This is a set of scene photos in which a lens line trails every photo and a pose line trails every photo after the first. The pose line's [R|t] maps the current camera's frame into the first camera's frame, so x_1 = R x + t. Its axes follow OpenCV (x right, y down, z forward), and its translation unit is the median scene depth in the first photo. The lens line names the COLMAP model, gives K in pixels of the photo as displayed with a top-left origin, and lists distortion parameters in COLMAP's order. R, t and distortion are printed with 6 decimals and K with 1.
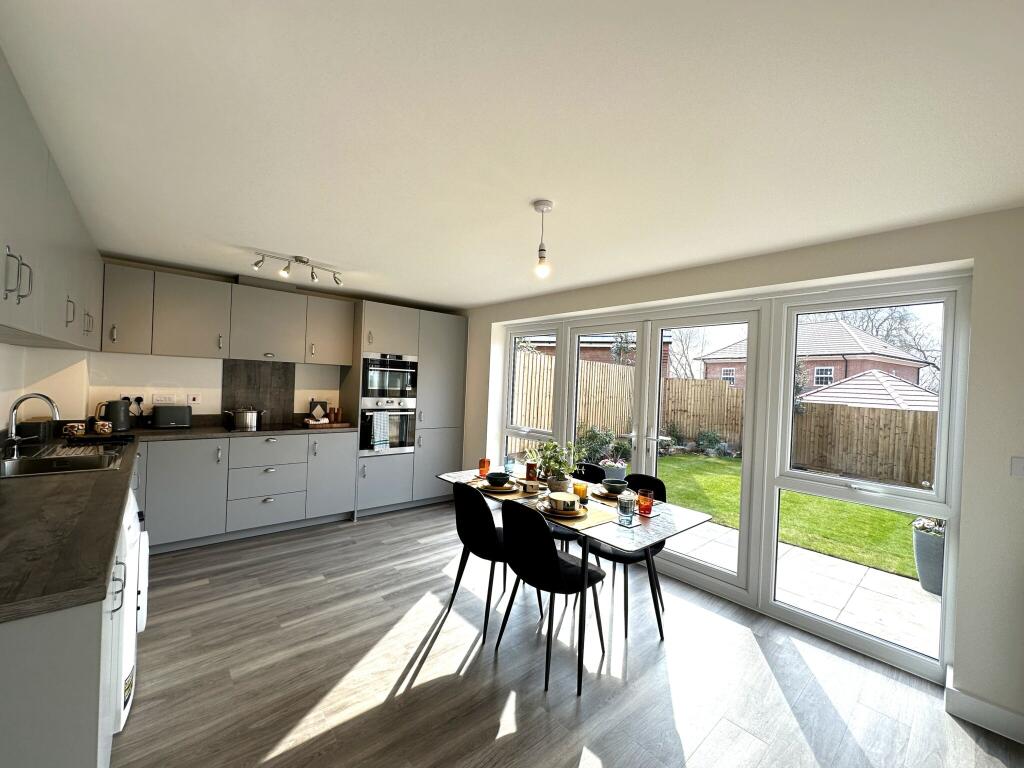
lens RADIAL K [[409.4, 0, 512.0], [0, 409.4, 384.0], [0, 0, 1]] dist [-0.000159, 0.000151]
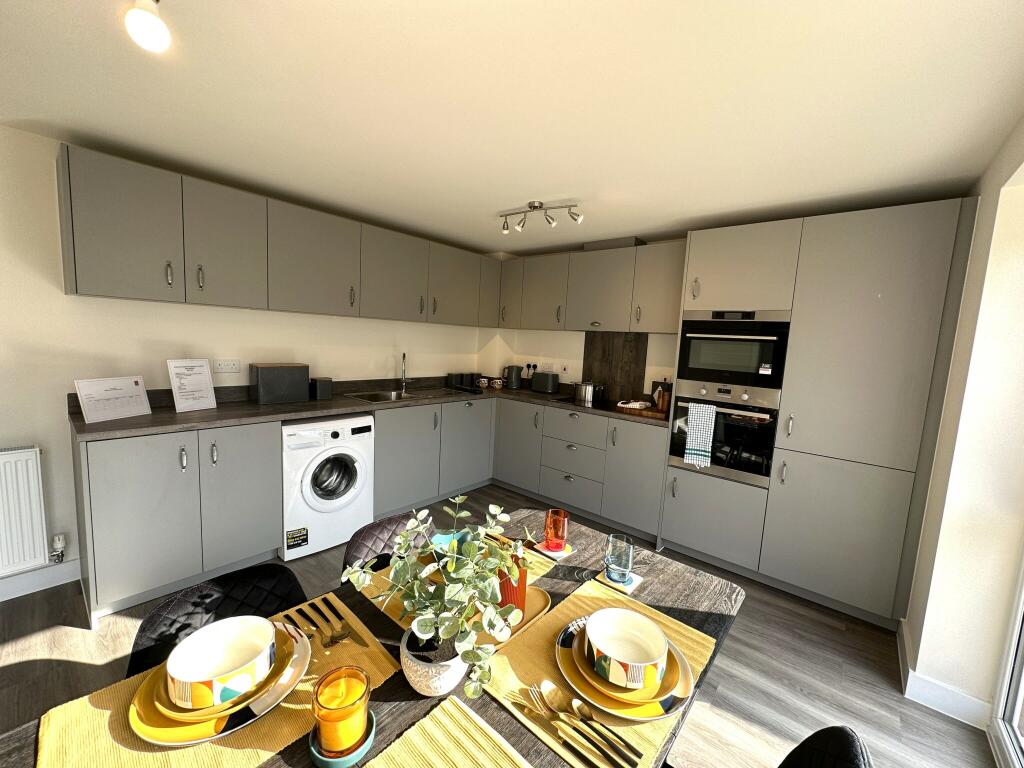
lens RADIAL K [[409.4, 0, 512.0], [0, 409.4, 384.0], [0, 0, 1]] dist [-0.000159, 0.000151]
pose [[0.144304, 0.072907, -0.986844, 0.264385], [-0.051471, 0.996485, 0.066092, 0.010539], [0.988194, 0.041257, 0.147550, 0.633883]]
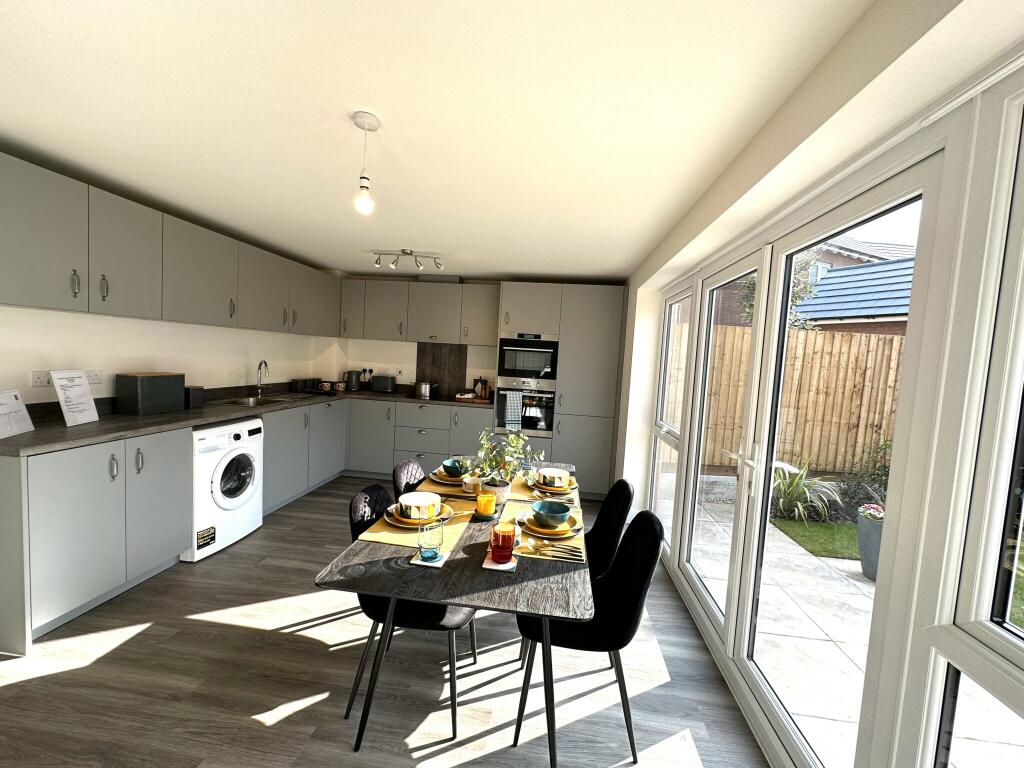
lens RADIAL K [[409.4, 0, 515.2], [0, 409.4, 381.3], [0, 0, 1]] dist [-0.010213, -0.000052]
pose [[0.677473, 0.040725, -0.734419, 0.425077], [-0.033691, 0.999136, 0.024325, 0.019239], [0.734776, 0.008264, 0.678260, 0.332271]]
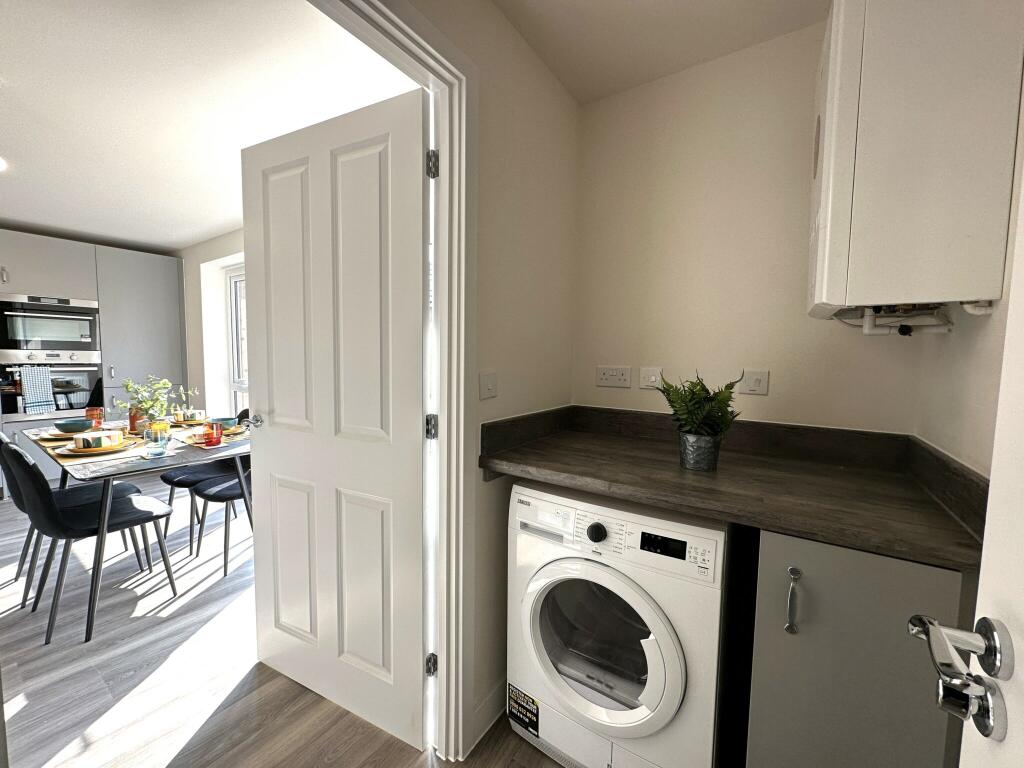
lens RADIAL K [[409.4, 0, 512.0], [0, 409.4, 384.0], [0, 0, 1]] dist [-0.000159, 0.000151]
pose [[0.968871, -0.044137, 0.243600, 0.418611], [0.027215, 0.997004, 0.072403, 0.070305], [-0.246066, -0.063520, 0.967169, -0.035261]]
